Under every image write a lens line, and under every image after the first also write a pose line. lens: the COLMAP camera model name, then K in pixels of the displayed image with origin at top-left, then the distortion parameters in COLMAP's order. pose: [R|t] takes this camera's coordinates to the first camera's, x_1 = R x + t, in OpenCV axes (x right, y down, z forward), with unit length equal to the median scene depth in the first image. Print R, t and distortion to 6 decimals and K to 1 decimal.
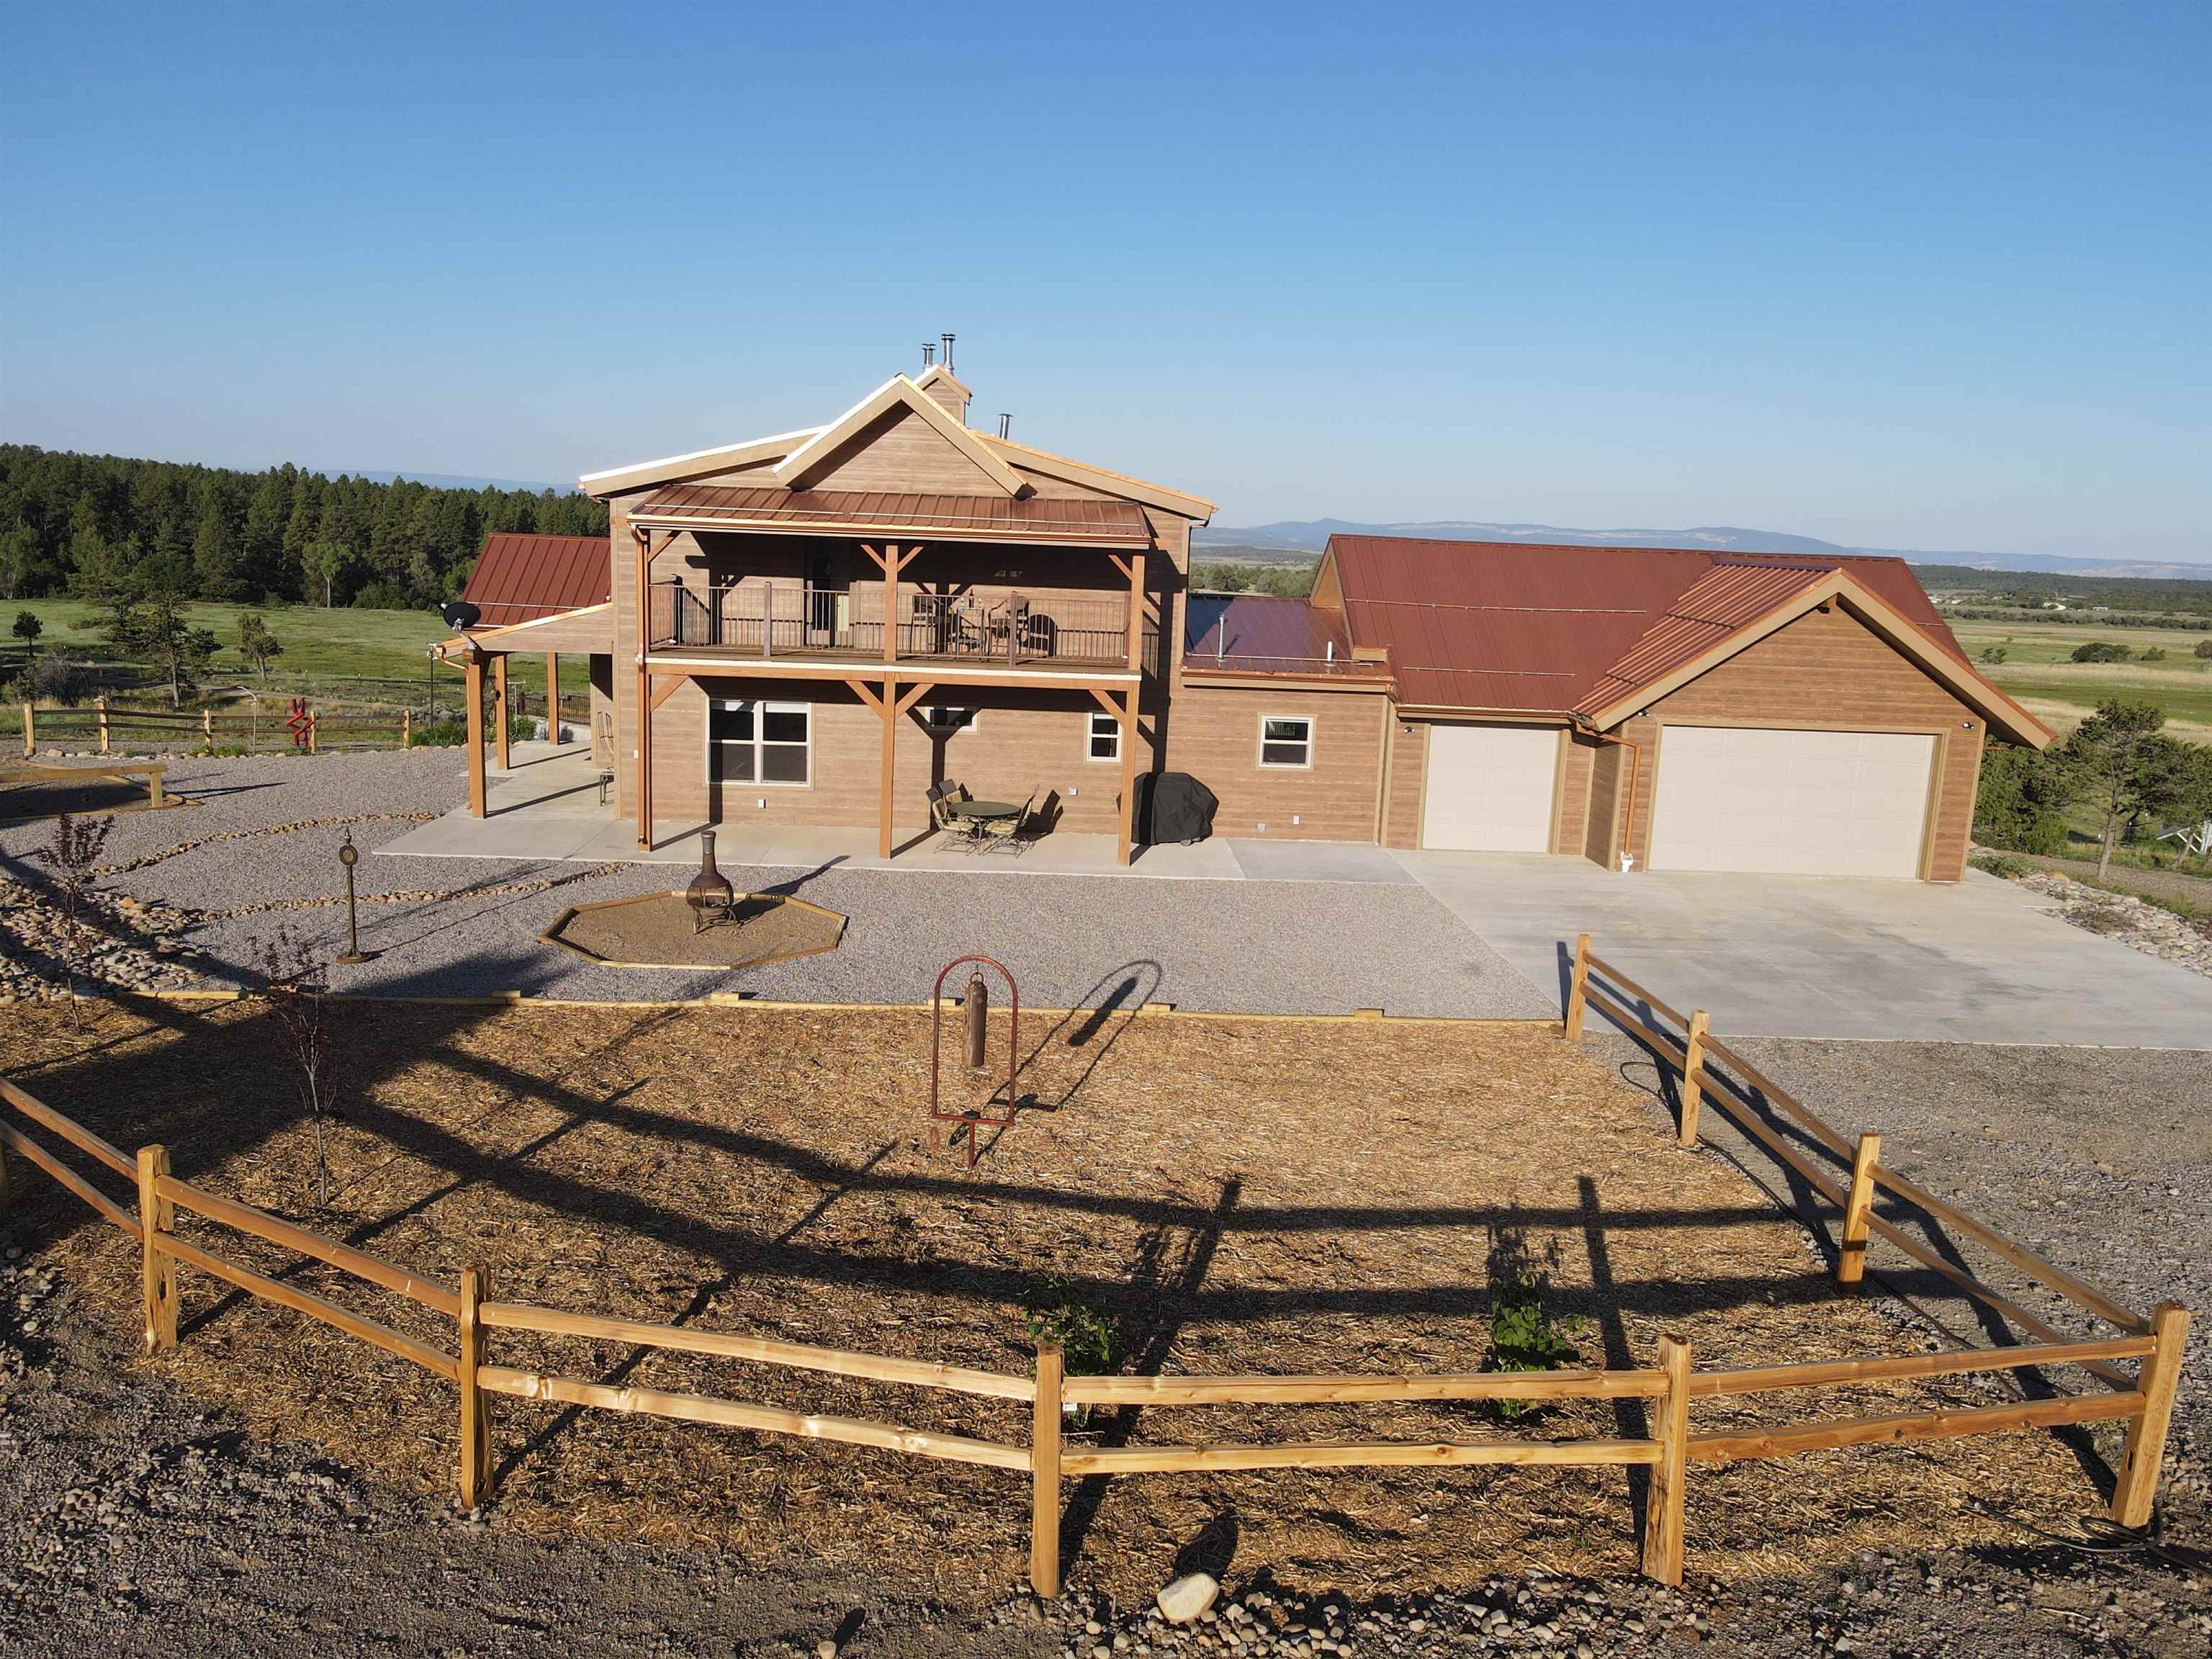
lens RADIAL K [[1618.7, 0, 1111.2], [0, 1618.7, 824.8], [0, 0, 1]] dist [0.016384, 0.021326]
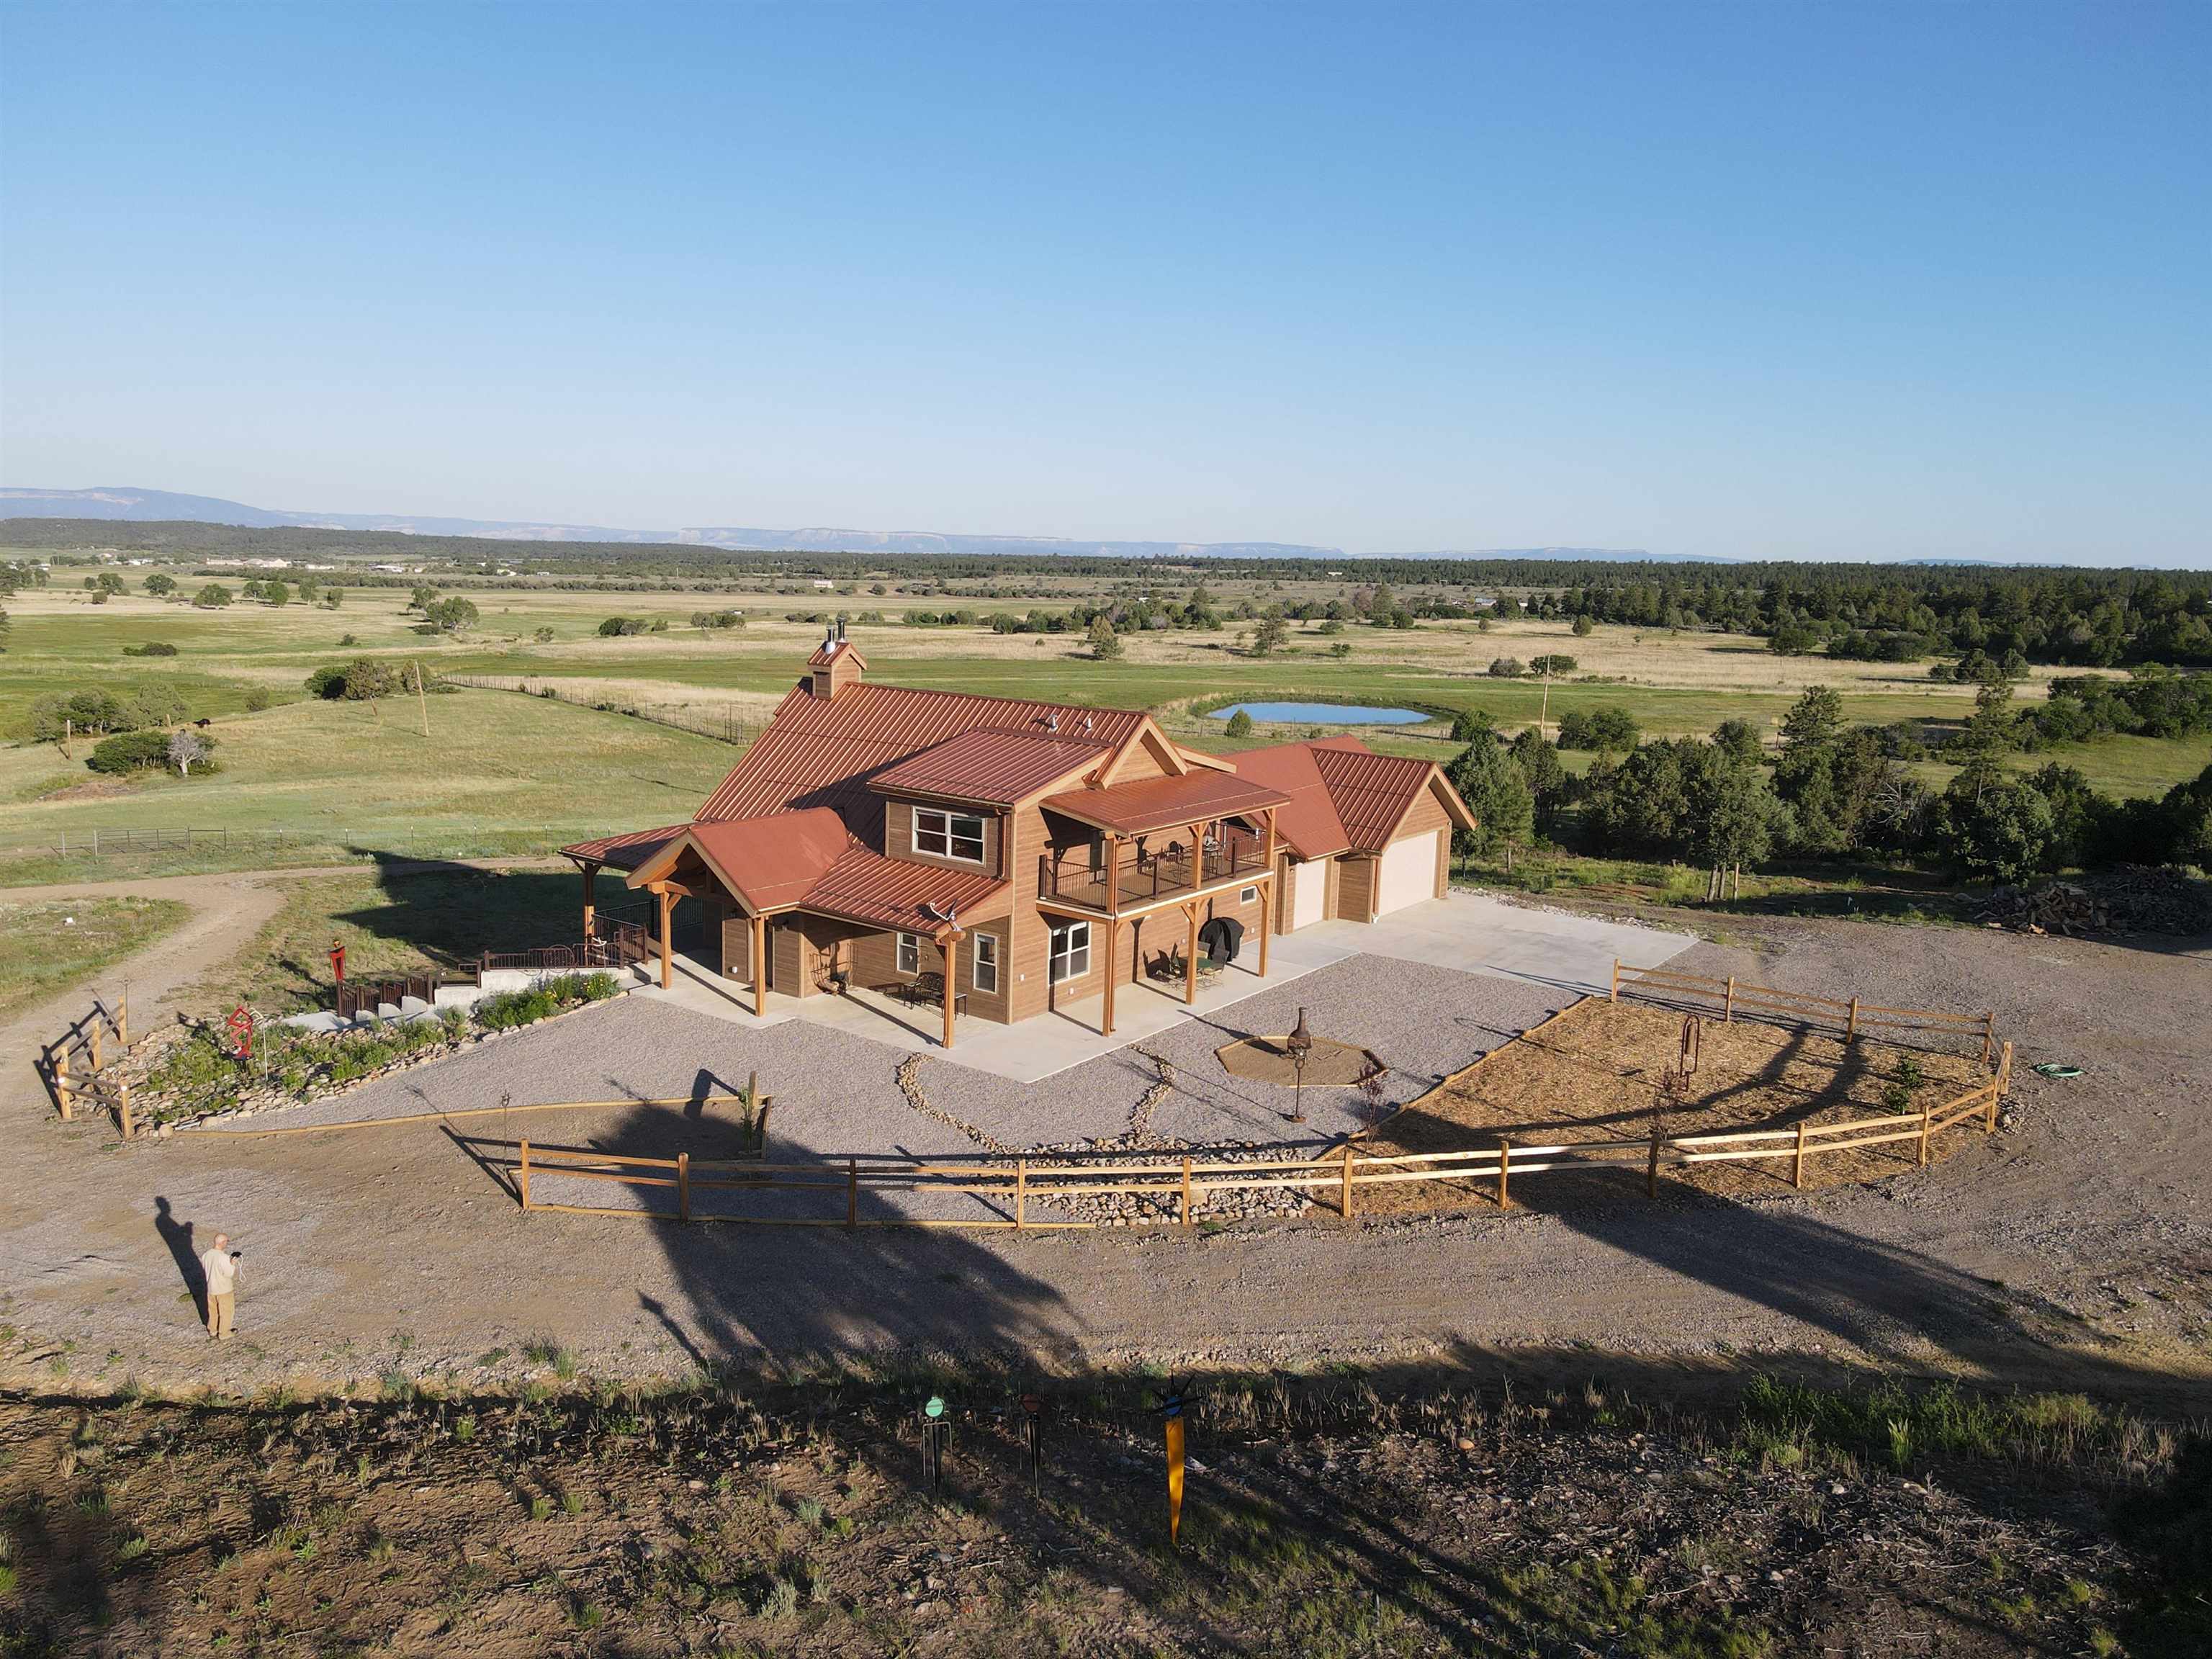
lens RADIAL K [[1618.7, 0, 1100.6], [0, 1618.7, 828.4], [0, 0, 1]] dist [0.016384, 0.021326]
pose [[0.610455, -0.155124, 0.776712, -1.354754], [0.130045, 0.986956, 0.094905, -0.303820], [-0.781302, 0.043072, 0.622665, 0.029806]]
